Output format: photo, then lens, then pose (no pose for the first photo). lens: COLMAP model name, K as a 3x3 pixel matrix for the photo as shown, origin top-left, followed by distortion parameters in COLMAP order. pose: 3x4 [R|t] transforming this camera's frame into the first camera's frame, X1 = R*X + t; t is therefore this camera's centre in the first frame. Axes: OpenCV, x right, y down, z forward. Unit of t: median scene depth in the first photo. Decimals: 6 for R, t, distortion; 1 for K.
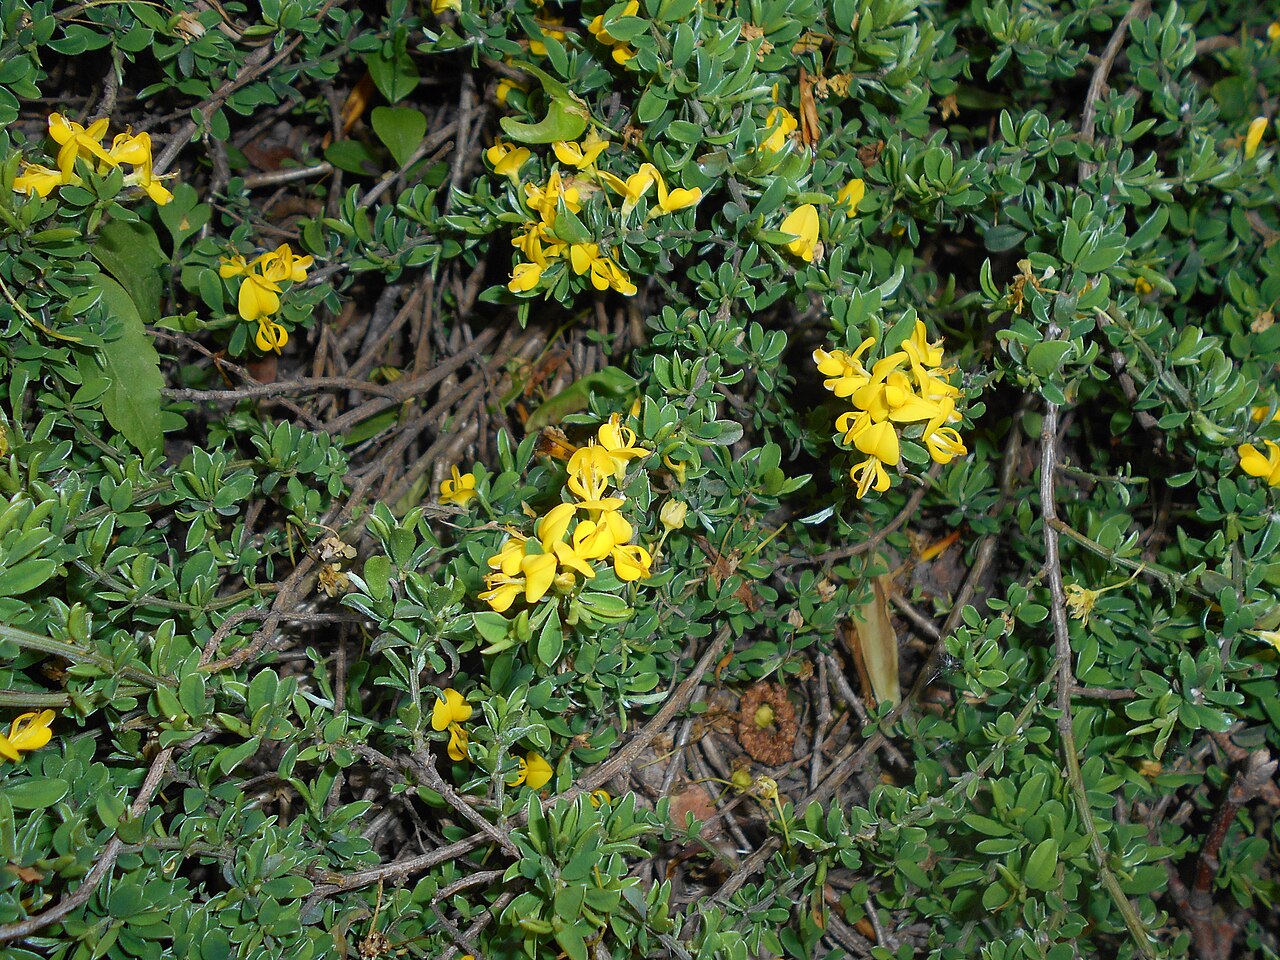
lens RADIAL K [[968.9, 0, 639.7], [0, 968.9, 474.7], [0, 0, 1]] dist [0.005035, 0.002374]
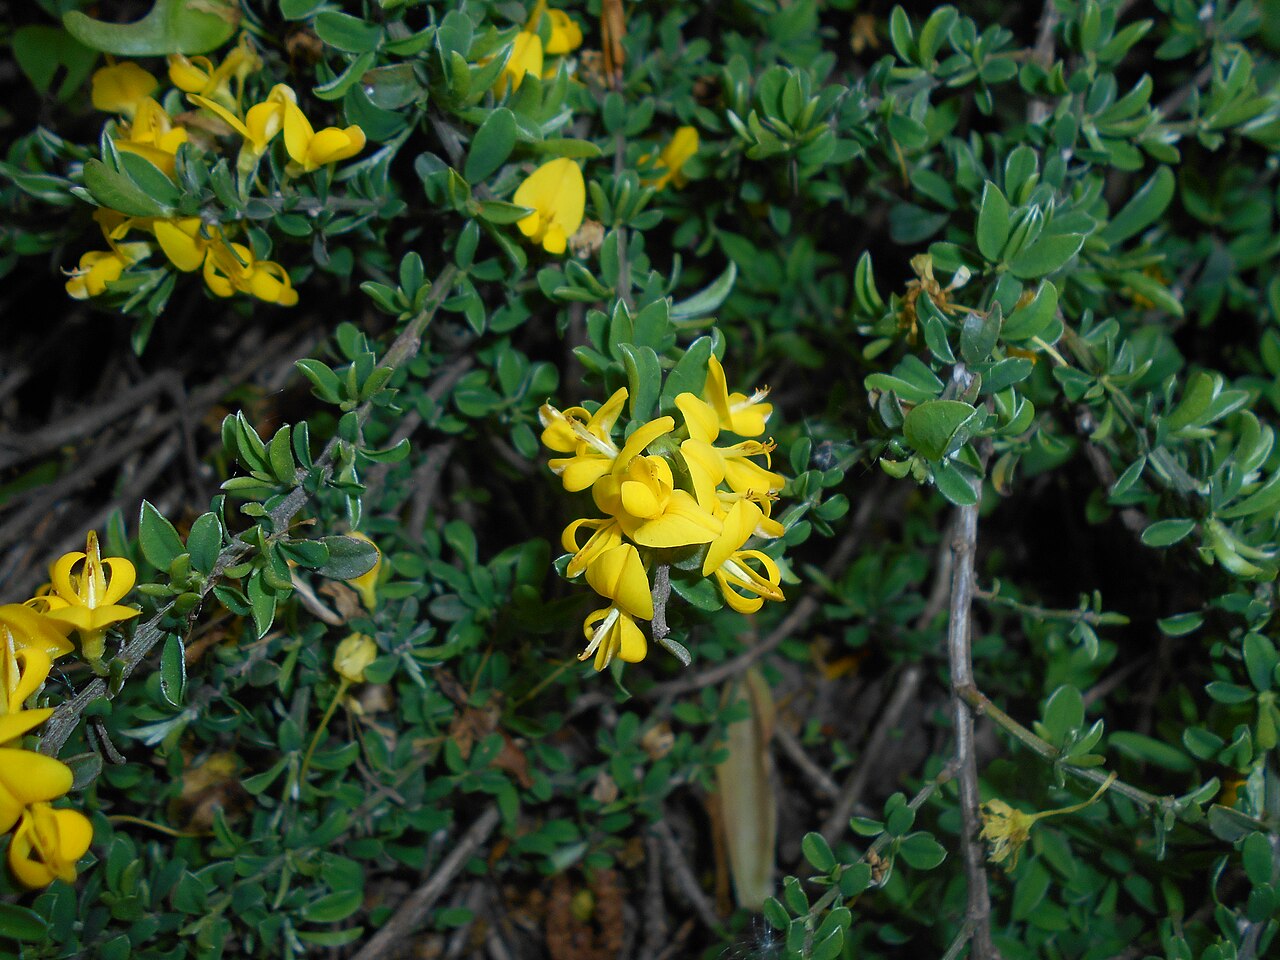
lens RADIAL K [[968.9, 0, 640.2], [0, 968.9, 484.7], [0, 0, 1]] dist [0.005035, 0.002374]
pose [[0.999370, 0.017792, -0.030723, 0.241396], [-0.017572, 0.999818, 0.007409, -0.080880], [0.030850, -0.006865, 0.999500, 0.393461]]
